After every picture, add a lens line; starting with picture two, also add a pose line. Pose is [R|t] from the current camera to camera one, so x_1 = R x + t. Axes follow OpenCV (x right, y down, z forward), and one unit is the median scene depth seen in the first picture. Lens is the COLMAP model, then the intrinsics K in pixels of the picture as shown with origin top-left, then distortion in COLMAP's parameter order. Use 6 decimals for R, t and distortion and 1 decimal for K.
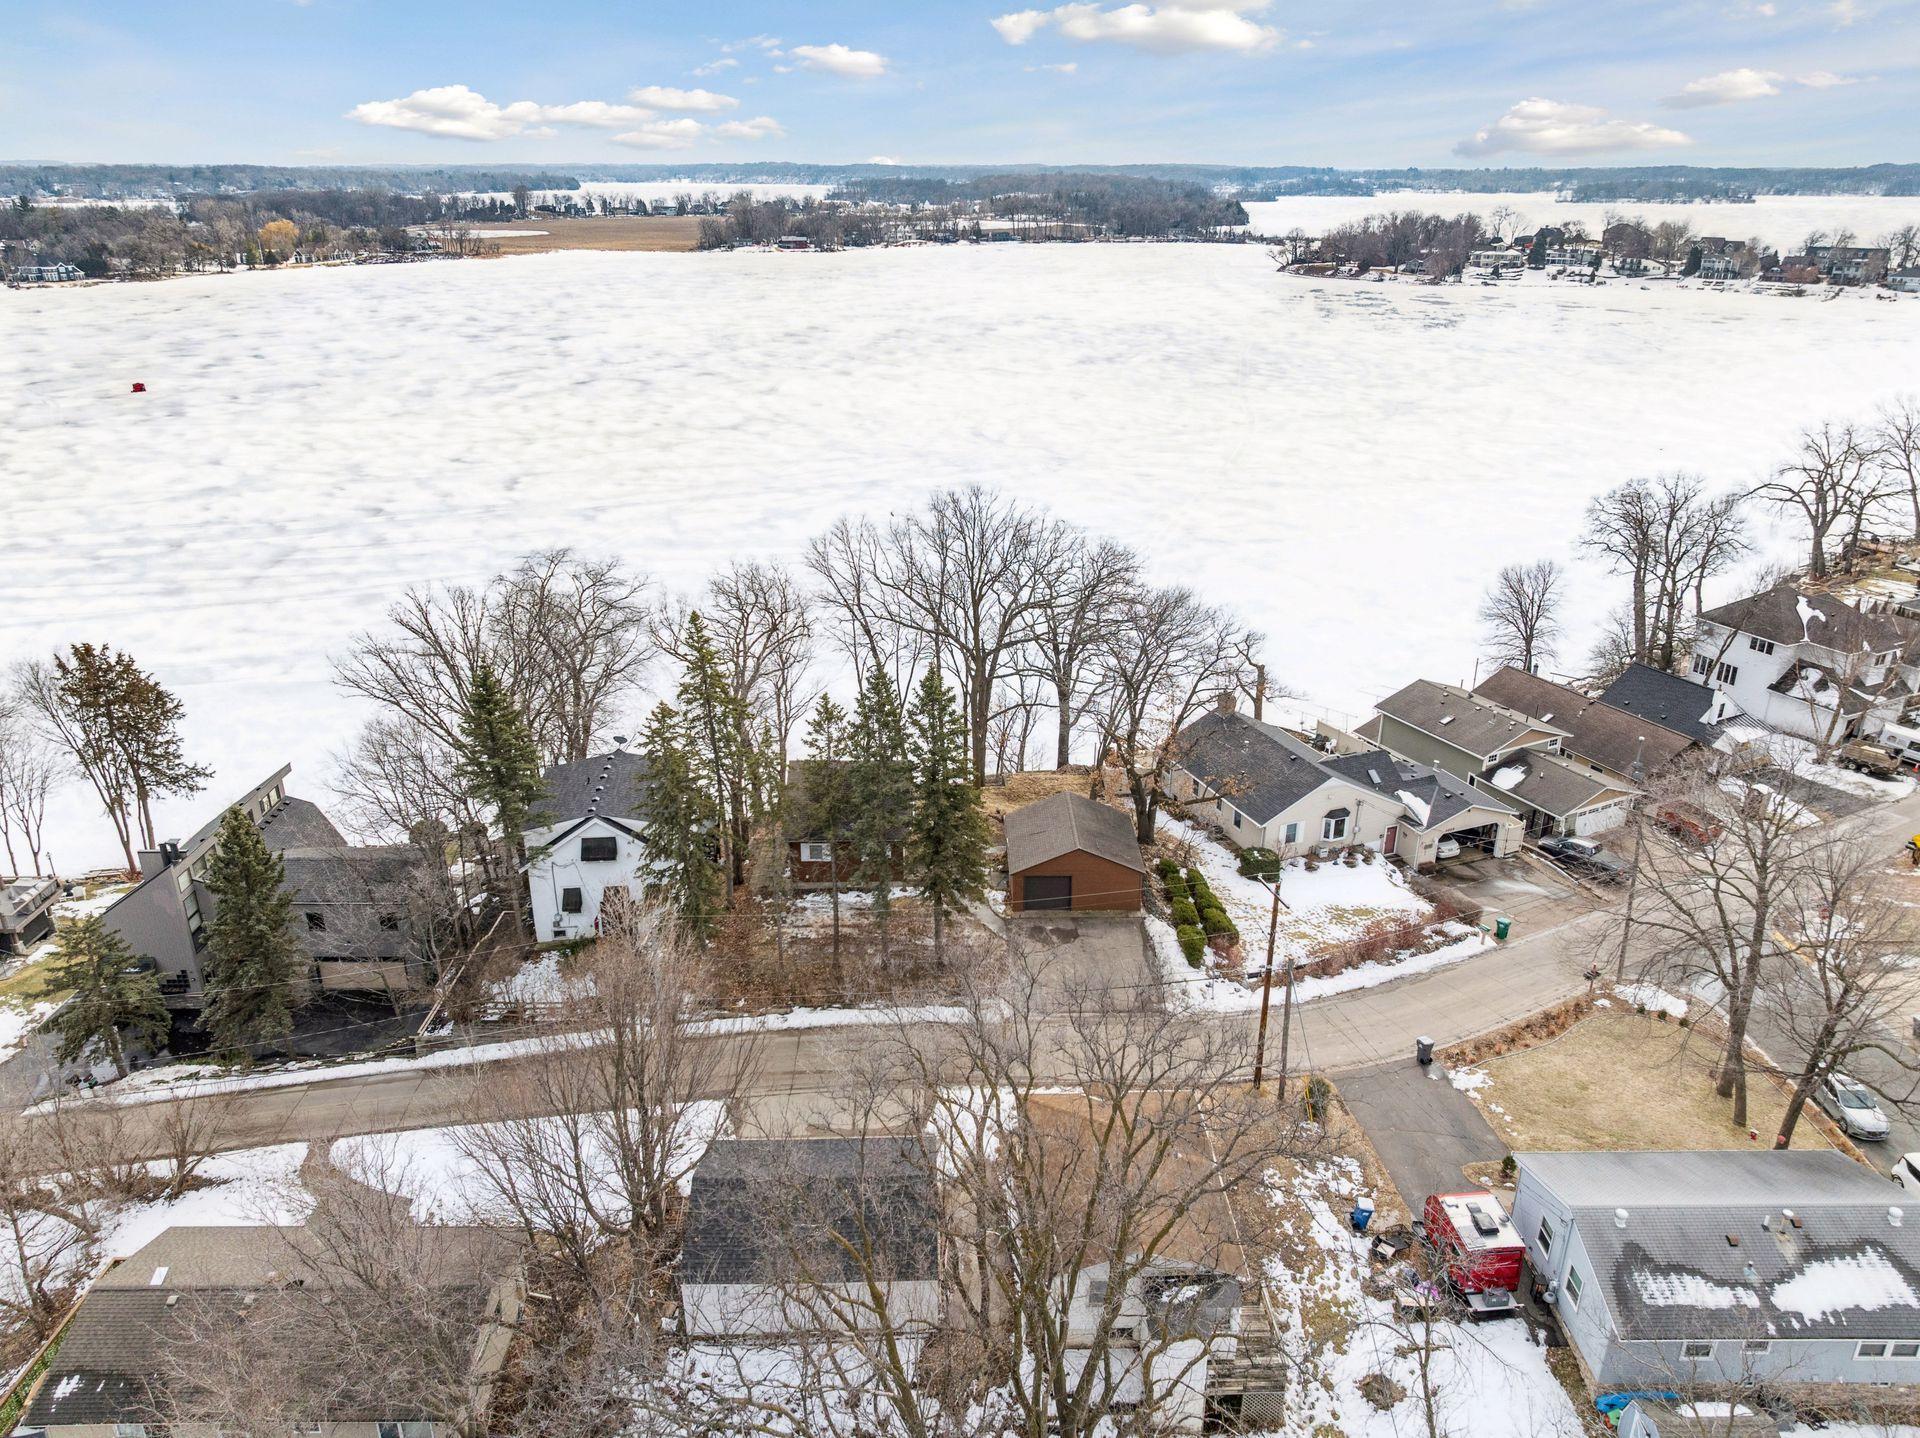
lens RADIAL K [[1369.1, 0, 959.2], [0, 1369.1, 708.3], [0, 0, 1]] dist [-0.028029, 0.031905]
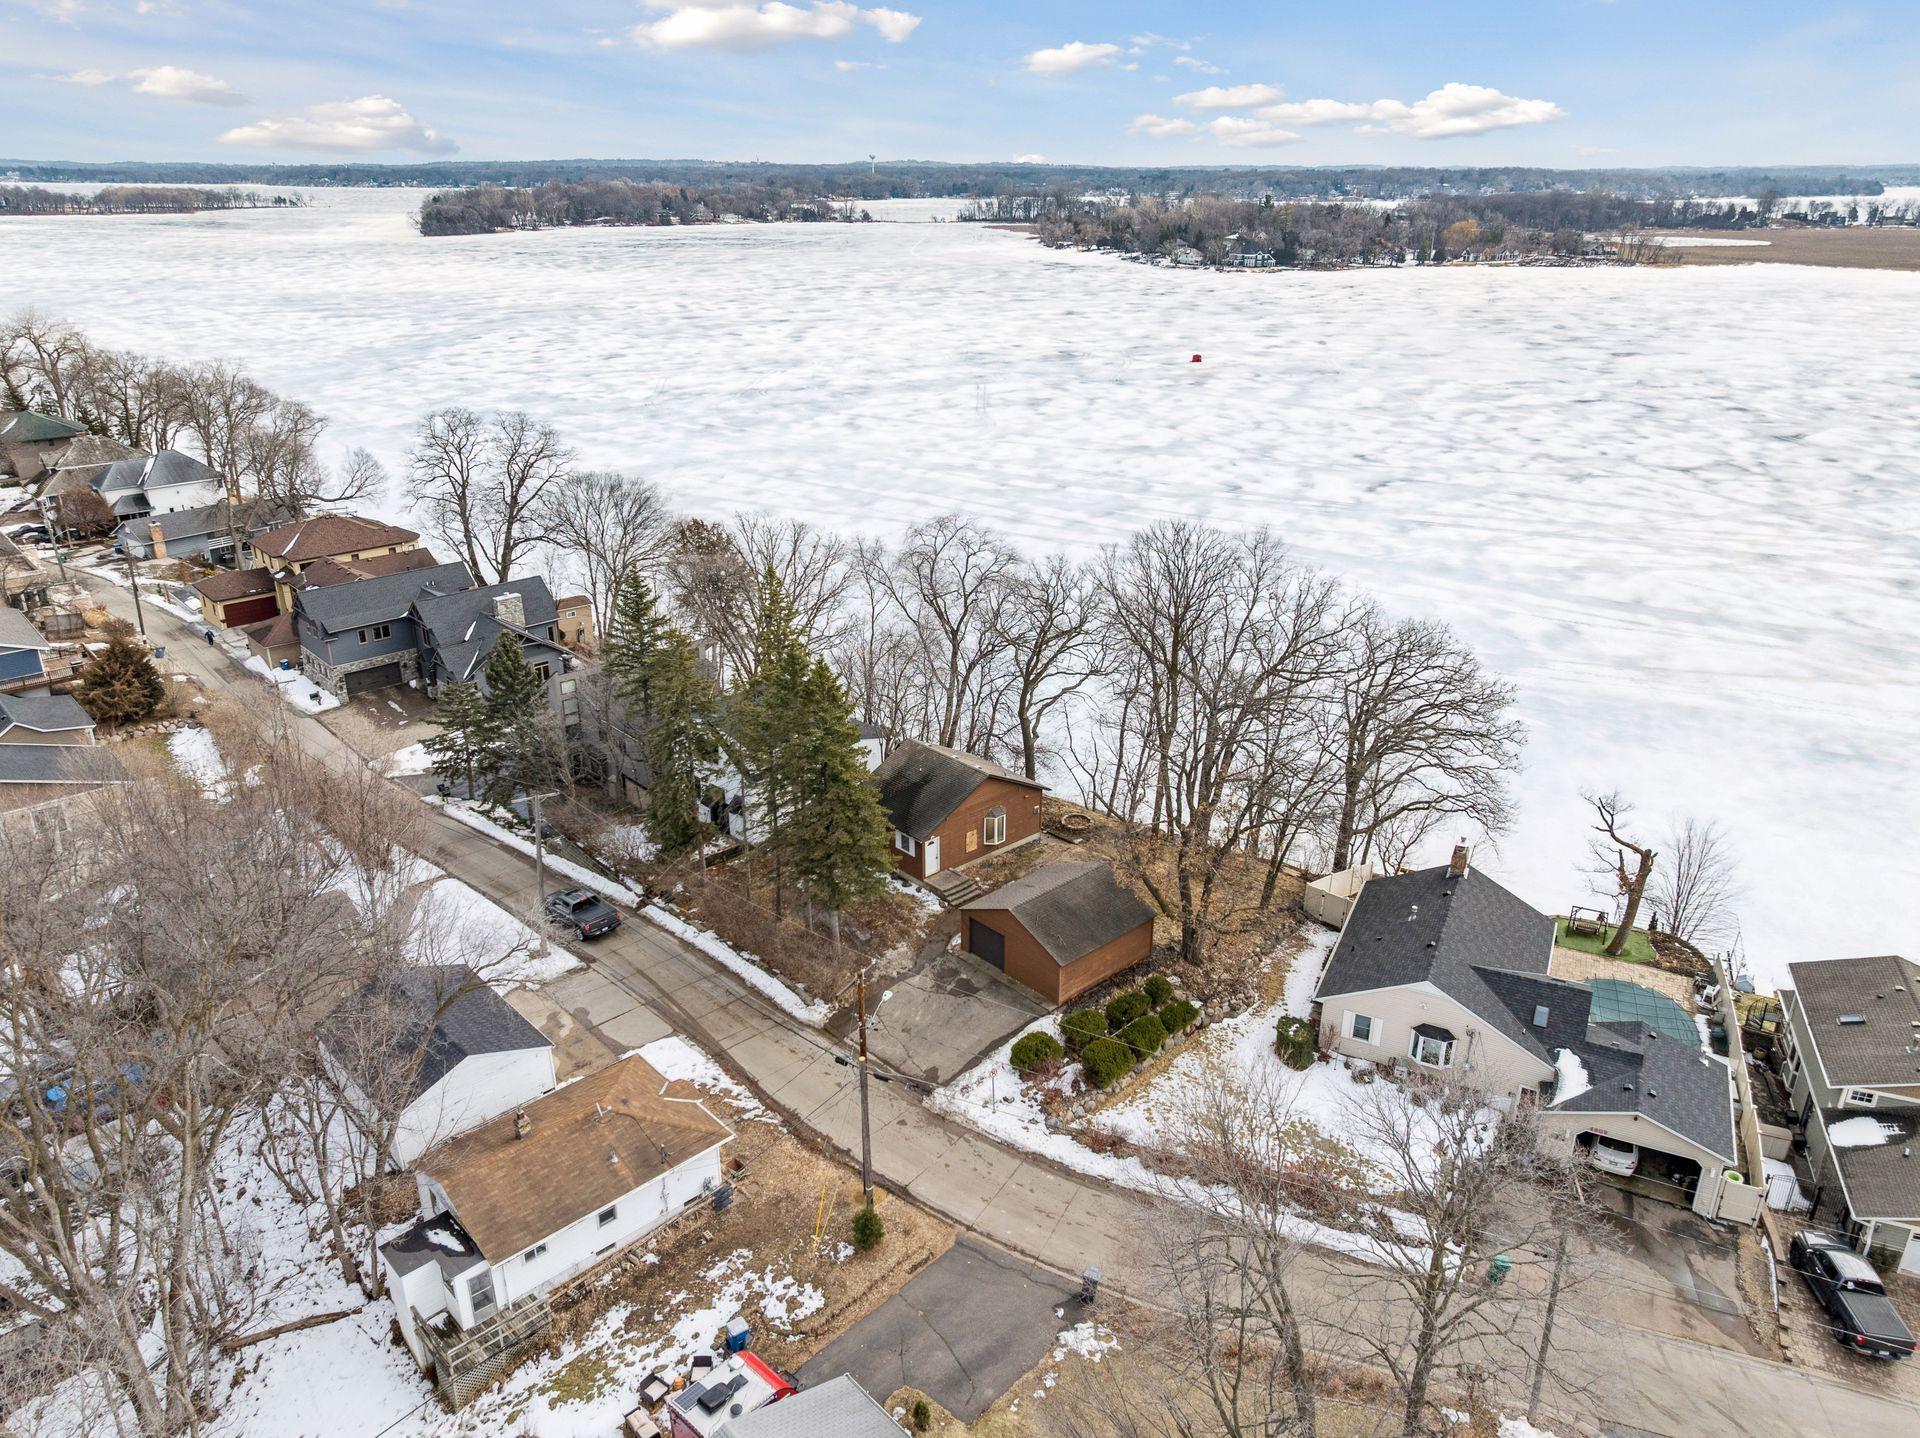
lens RADIAL K [[1369.1, 0, 971.6], [0, 1369.1, 726.5], [0, 0, 1]] dist [-0.028029, 0.031905]
pose [[0.668568, 0.287714, -0.685739, 0.460627], [-0.280641, 0.951556, 0.125628, -0.084983], [0.688664, 0.108455, 0.716924, 0.215667]]
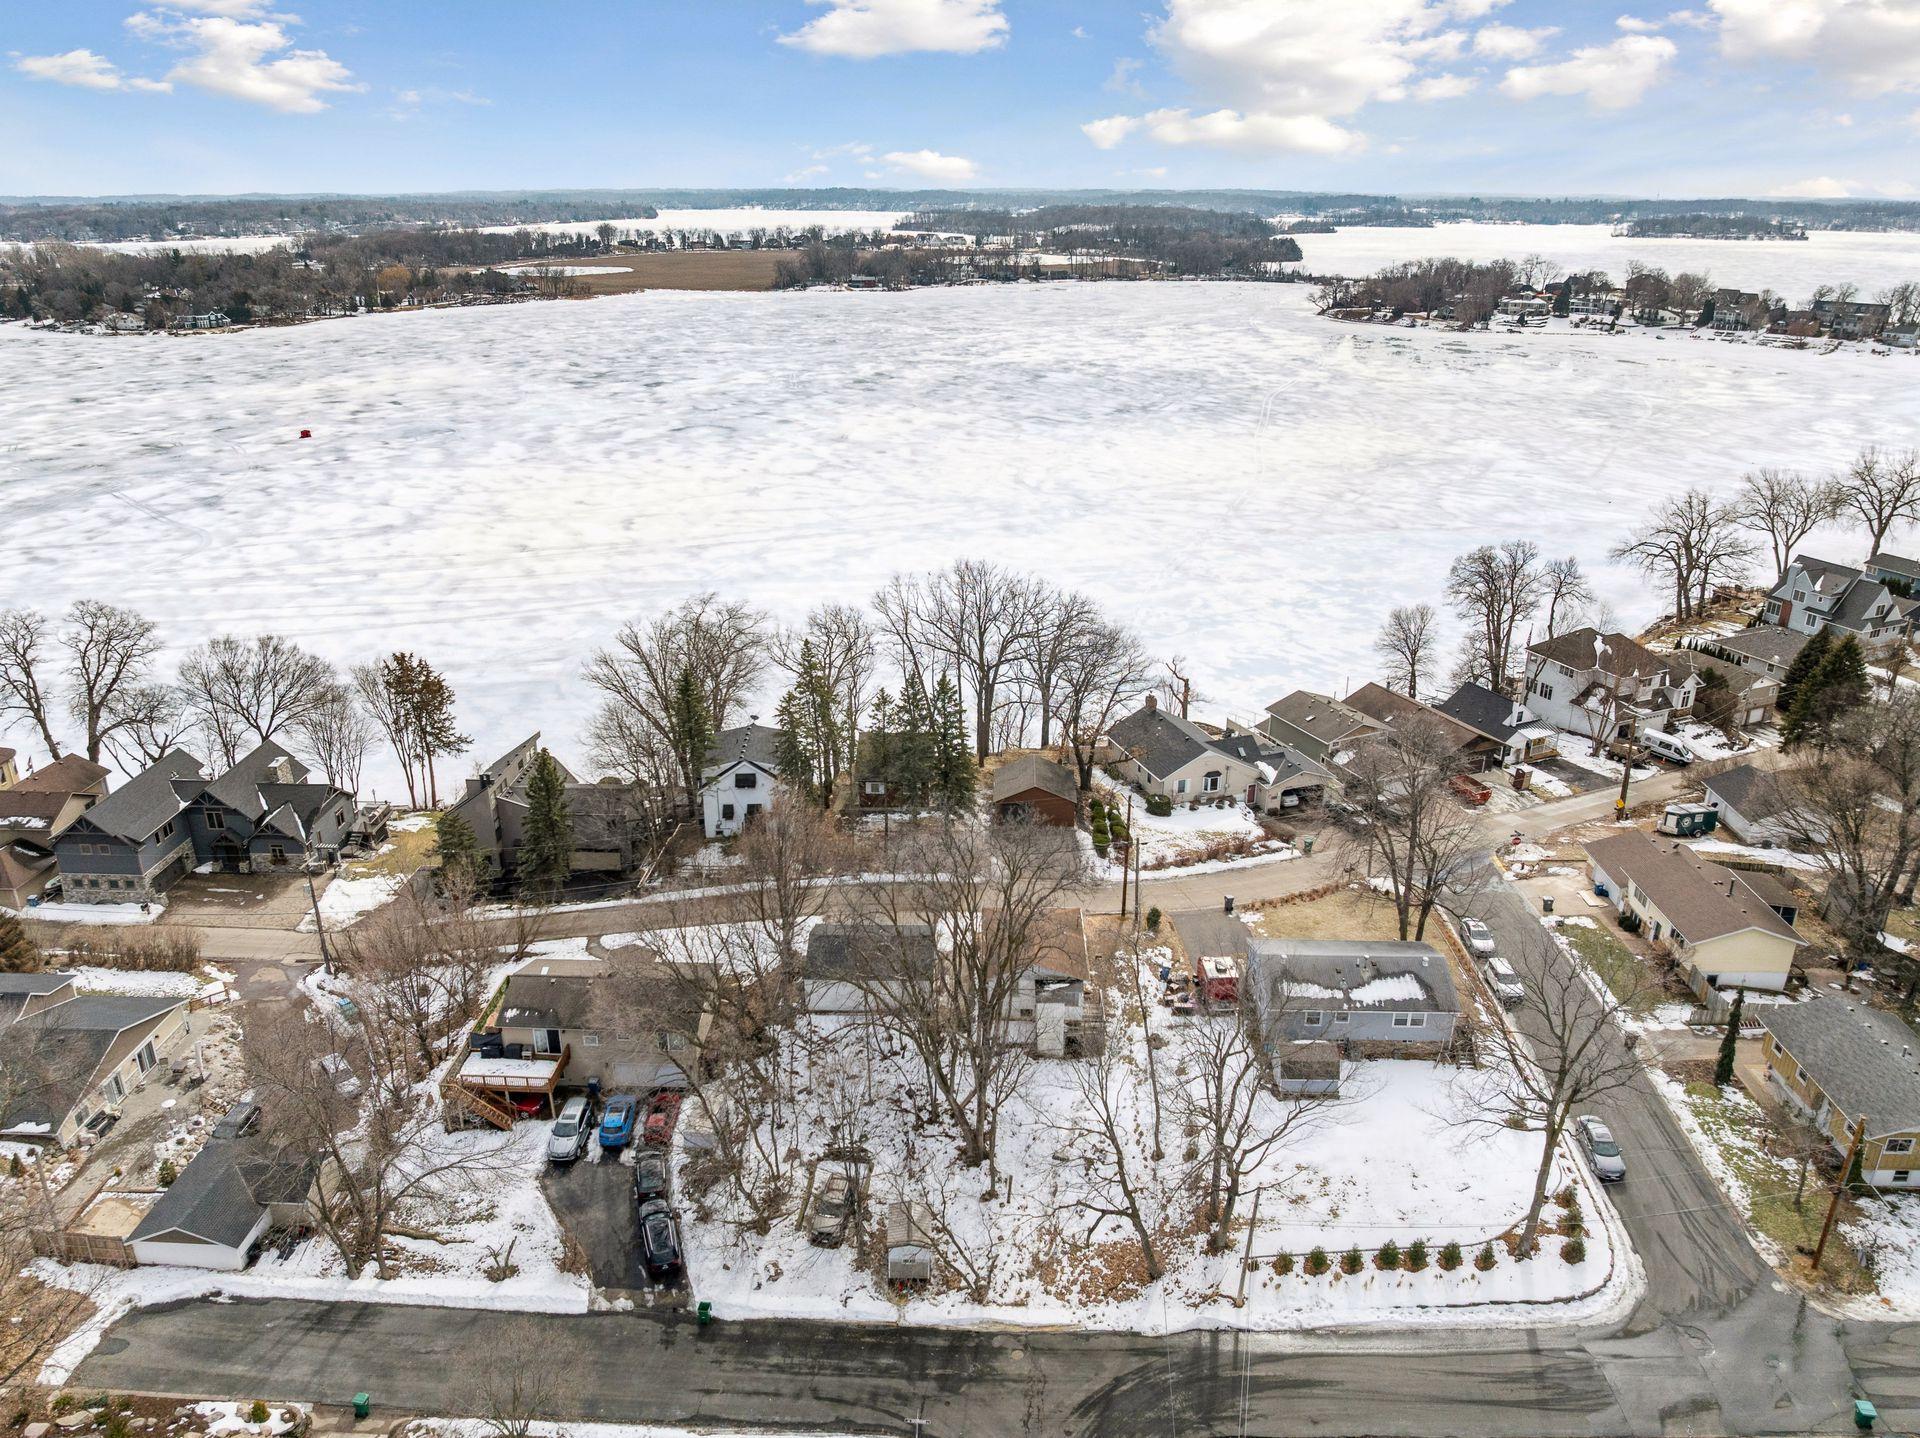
lens RADIAL K [[1369.1, 0, 971.3], [0, 1369.1, 732.2], [0, 0, 1]] dist [-0.028029, 0.031905]
pose [[0.999246, 0.016227, -0.035259, 0.046935], [-0.016100, 0.999863, 0.003907, 0.022265], [0.035318, -0.003337, 0.999371, -0.444643]]
